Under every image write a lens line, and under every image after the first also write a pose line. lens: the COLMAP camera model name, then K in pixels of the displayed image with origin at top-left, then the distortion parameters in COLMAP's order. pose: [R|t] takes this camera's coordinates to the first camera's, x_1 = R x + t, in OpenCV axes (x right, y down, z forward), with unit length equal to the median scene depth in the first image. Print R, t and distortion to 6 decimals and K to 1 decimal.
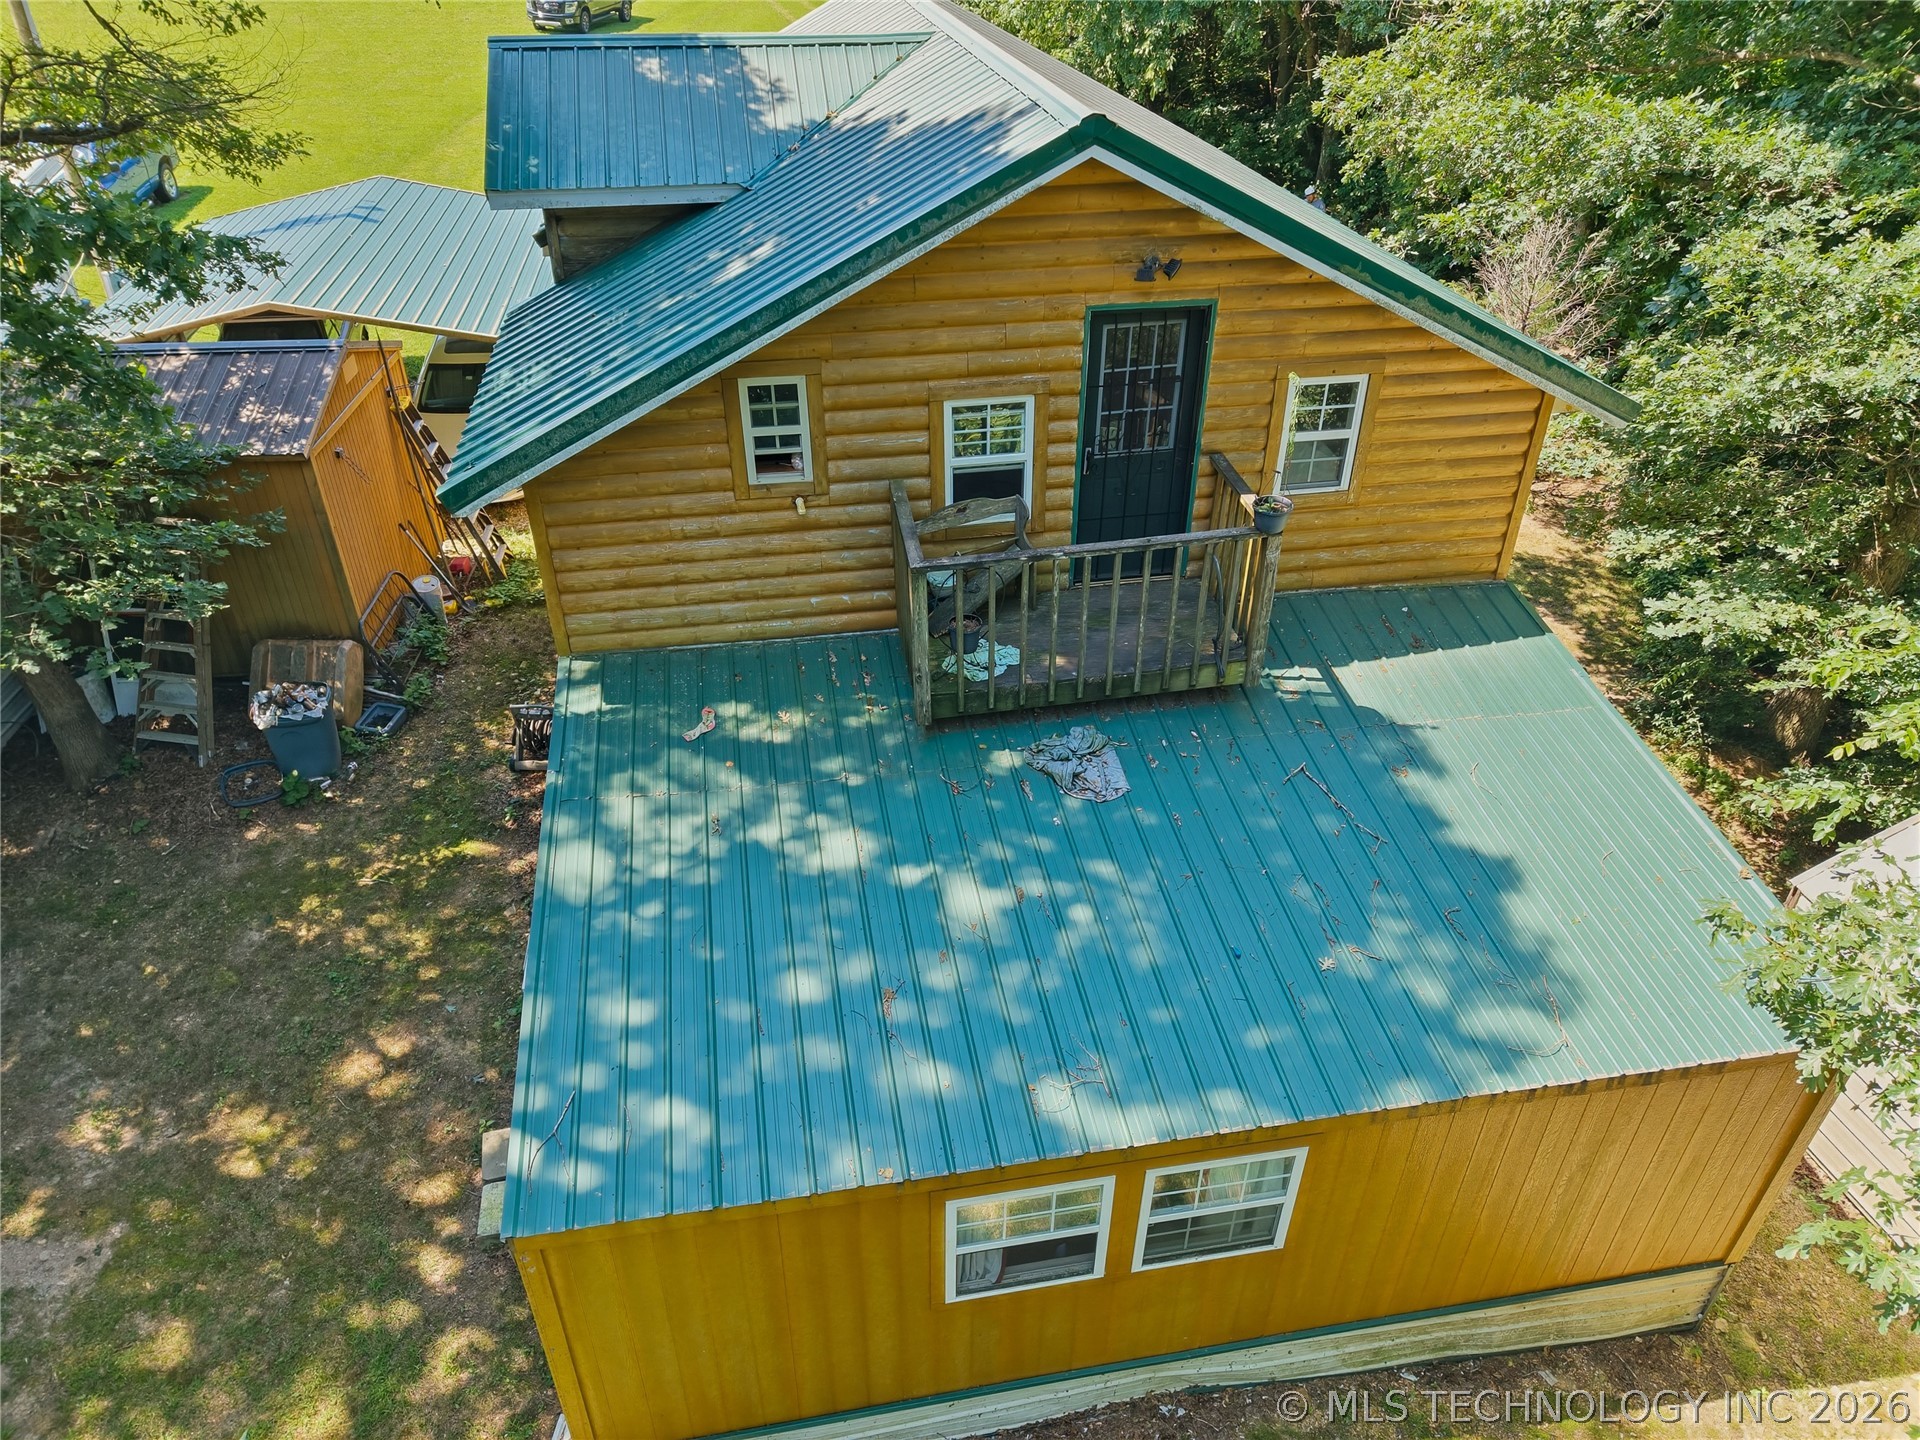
lens RADIAL K [[1271.0, 0, 962.1], [0, 1271.0, 716.9], [0, 0, 1]] dist [0.032307, -0.027095]
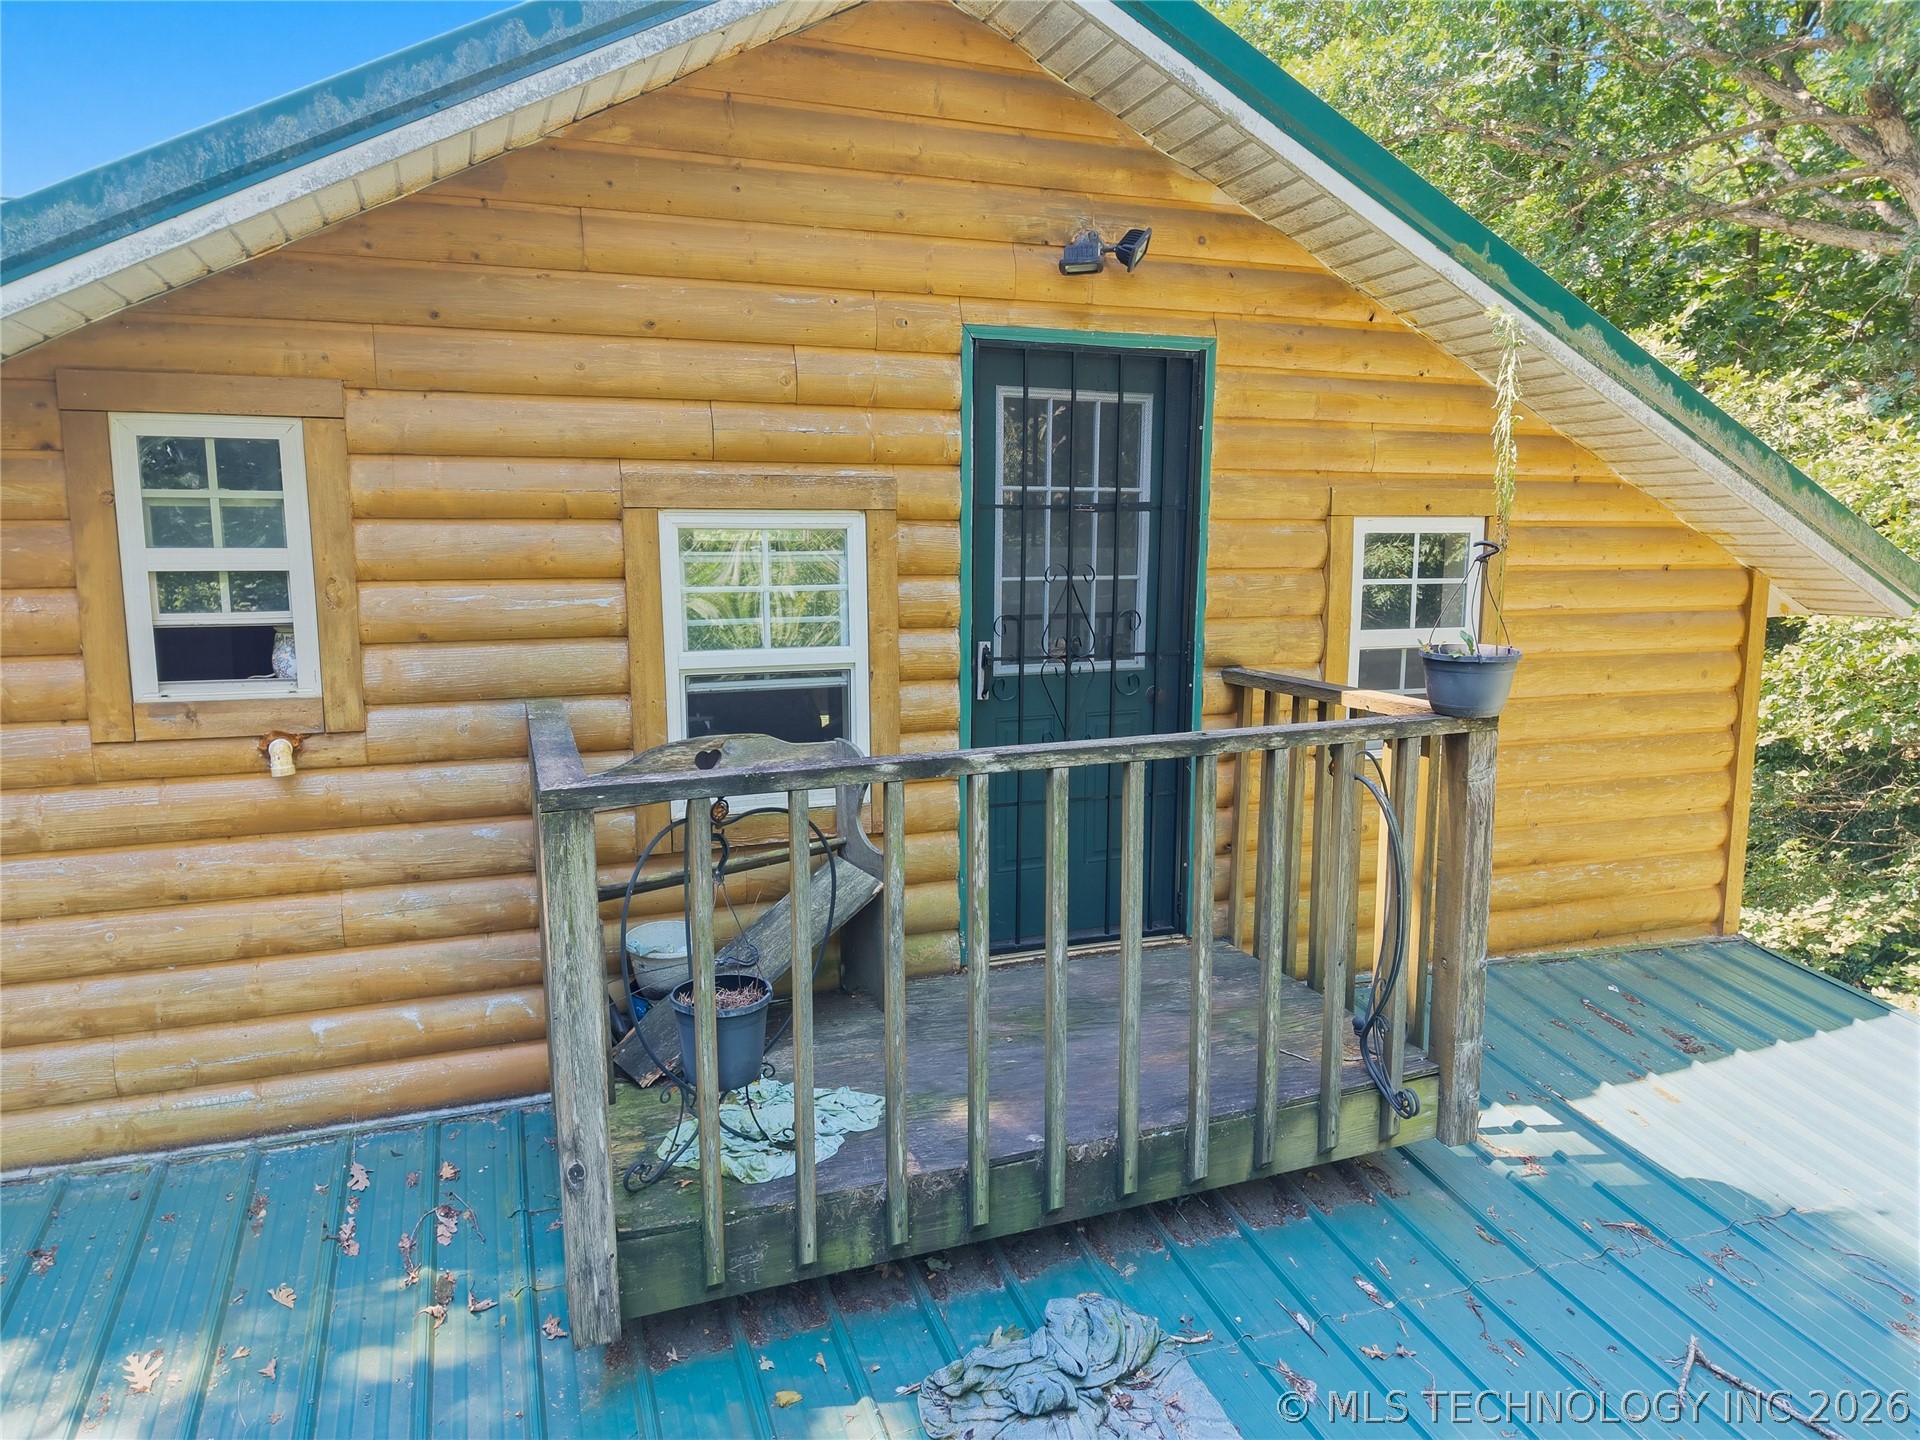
lens RADIAL K [[1271.0, 0, 958.5], [0, 1271.0, 725.2], [0, 0, 1]] dist [0.032307, -0.027095]
pose [[0.981986, -0.026279, 0.187117, 0.002650], [0.106678, 0.894467, -0.434221, 0.016067], [-0.155959, 0.446360, 0.881158, 0.624521]]
